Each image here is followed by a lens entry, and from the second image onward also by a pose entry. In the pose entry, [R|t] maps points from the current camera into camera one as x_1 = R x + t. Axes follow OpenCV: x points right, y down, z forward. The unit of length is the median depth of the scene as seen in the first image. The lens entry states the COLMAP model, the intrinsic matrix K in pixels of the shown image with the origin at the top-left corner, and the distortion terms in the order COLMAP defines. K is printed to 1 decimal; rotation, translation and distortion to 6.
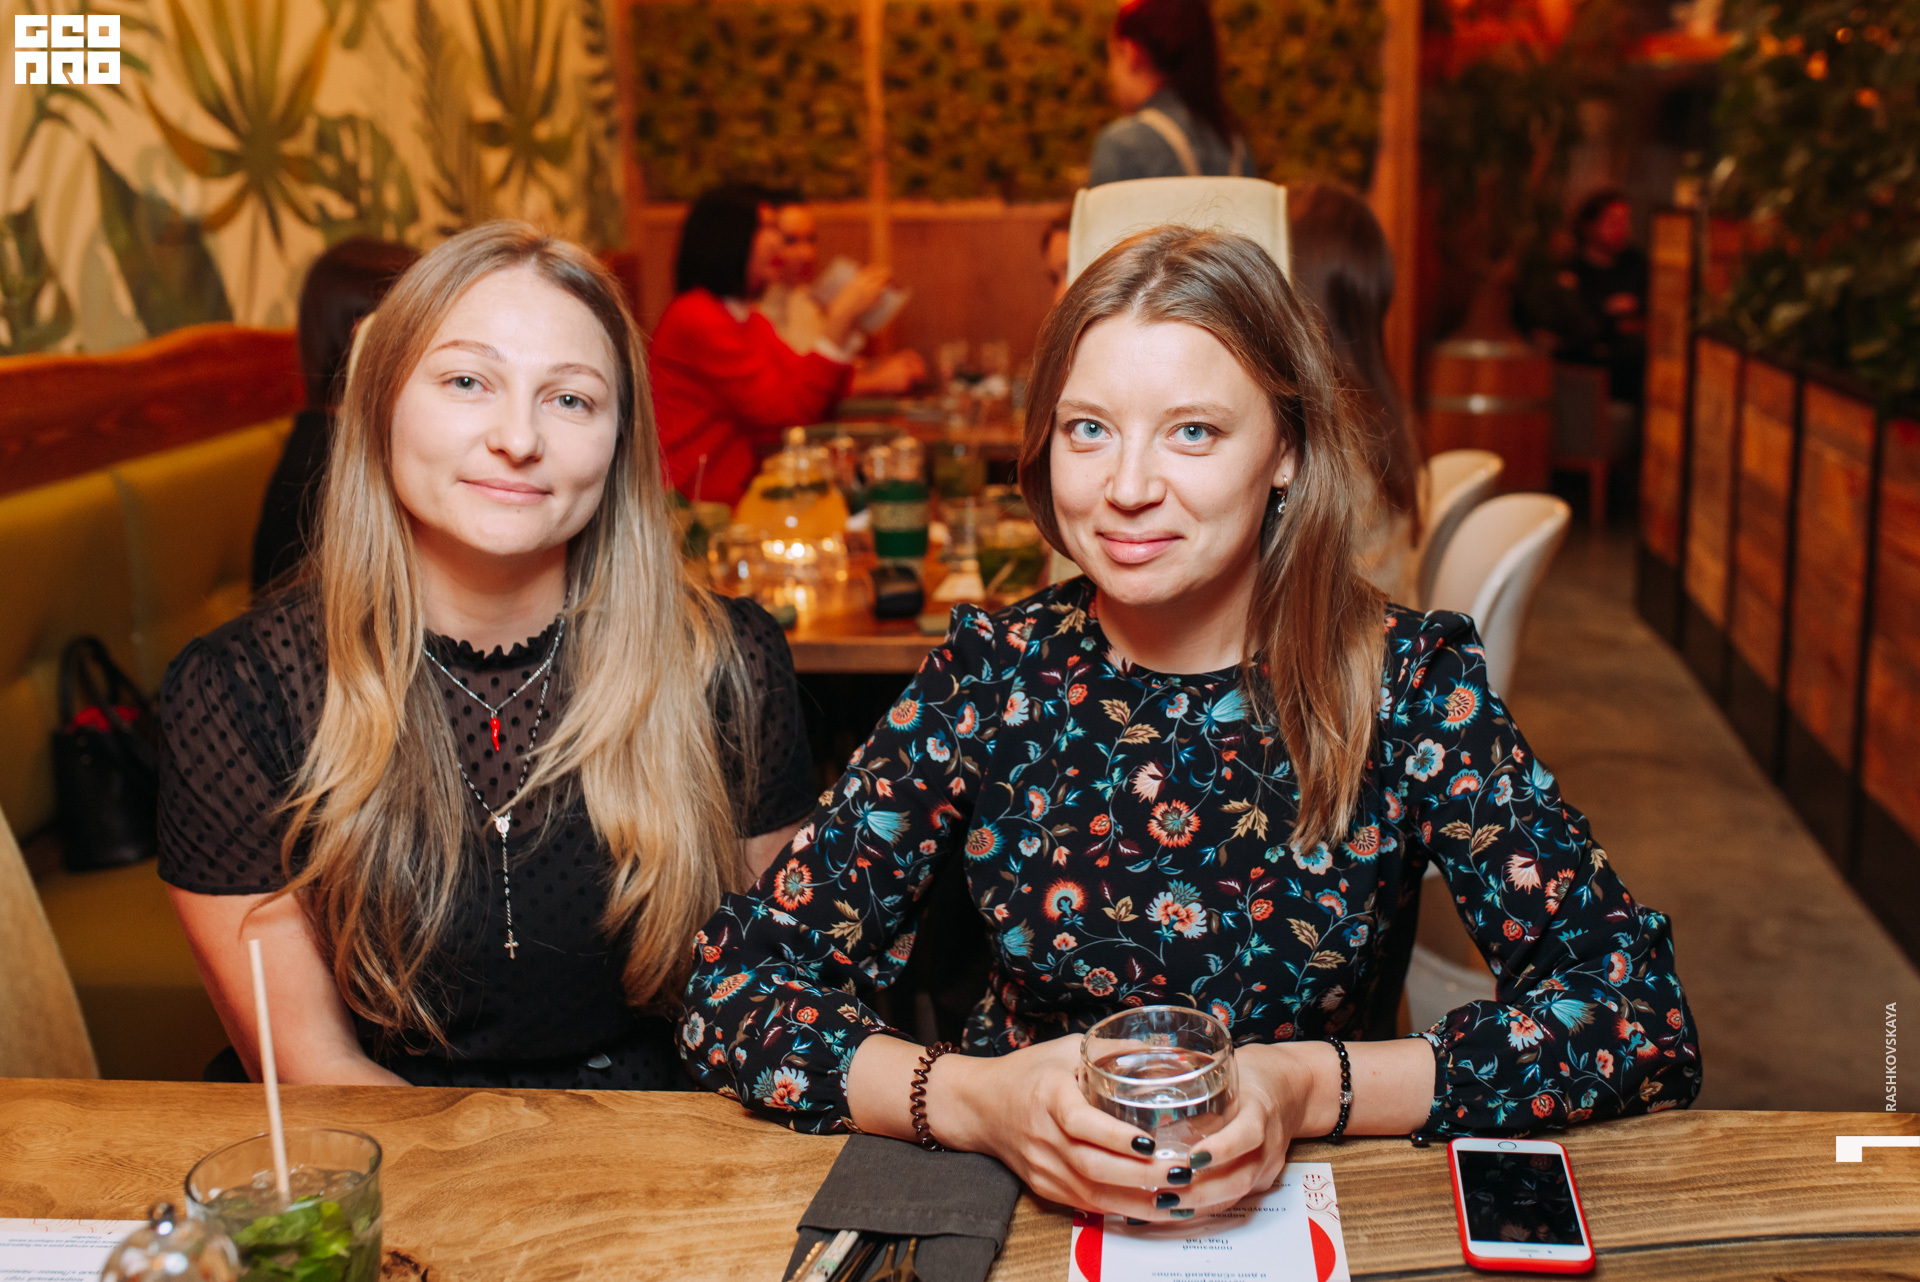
lens RADIAL K [[1977.9, 0, 961.6], [0, 1977.9, 641.8], [0, 0, 1]] dist [0.001463, 0.000000]
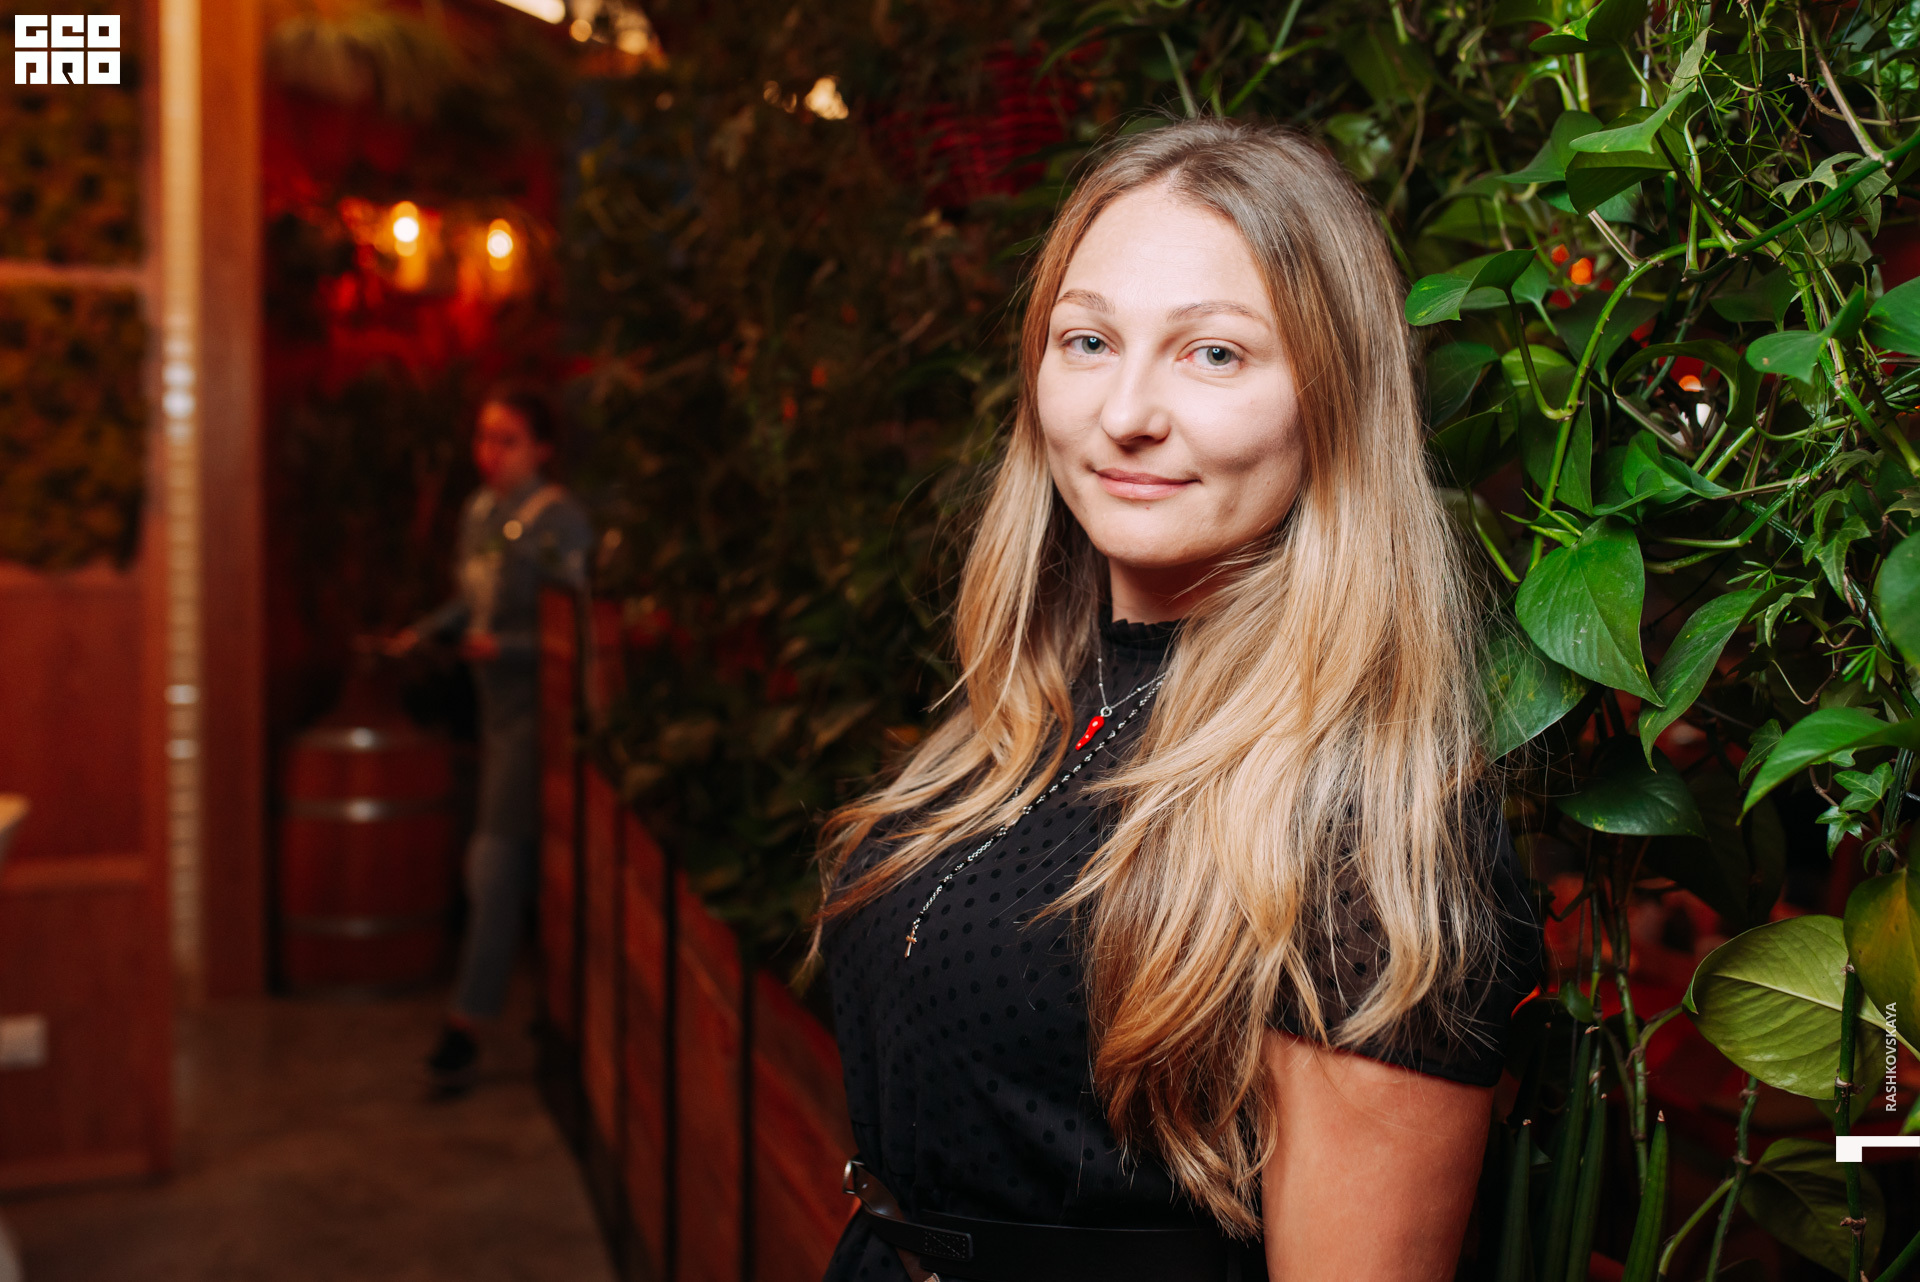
lens RADIAL K [[1977.9, 0, 959.1], [0, 1977.9, 637.4], [0, 0, 1]] dist [0.001463, 0.000000]
pose [[0.893271, -0.006985, 0.449463, 0.152846], [0.068074, 0.990450, -0.119898, -0.095063], [-0.444333, 0.137698, 0.885216, 0.233725]]
